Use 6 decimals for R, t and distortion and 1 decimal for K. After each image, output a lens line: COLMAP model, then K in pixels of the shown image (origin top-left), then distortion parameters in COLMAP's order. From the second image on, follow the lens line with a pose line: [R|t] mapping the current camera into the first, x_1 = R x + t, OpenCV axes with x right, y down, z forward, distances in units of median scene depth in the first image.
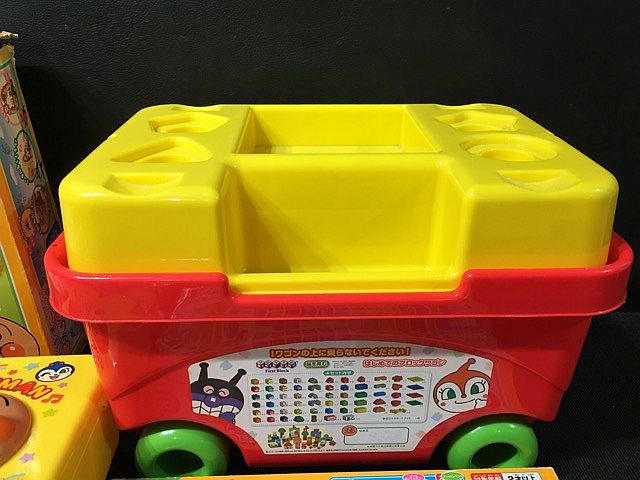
lens RADIAL K [[518.4, 0, 320.0], [0, 518.4, 240.0], [0, 0, 1]] dist [0.041382, -0.088496]
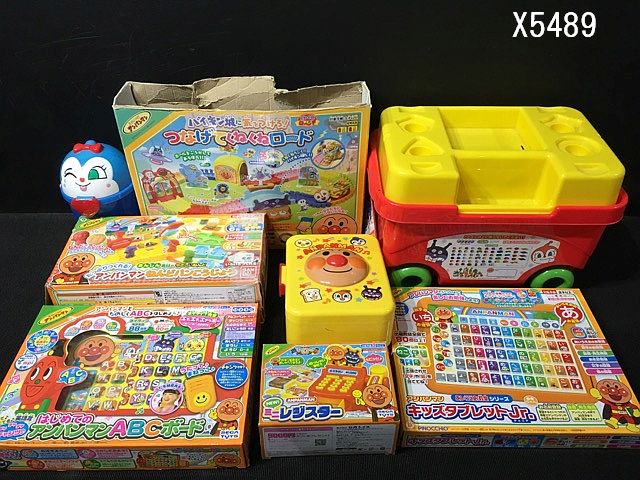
lens RADIAL K [[518.4, 0, 320.0], [0, 518.4, 240.0], [0, 0, 1]] dist [0.041382, -0.088496]
pose [[0.999102, 0.027253, -0.032428, -0.642828], [-0.019025, 0.972697, 0.231298, -0.284866], [0.037846, -0.230474, 0.972342, -1.255628]]
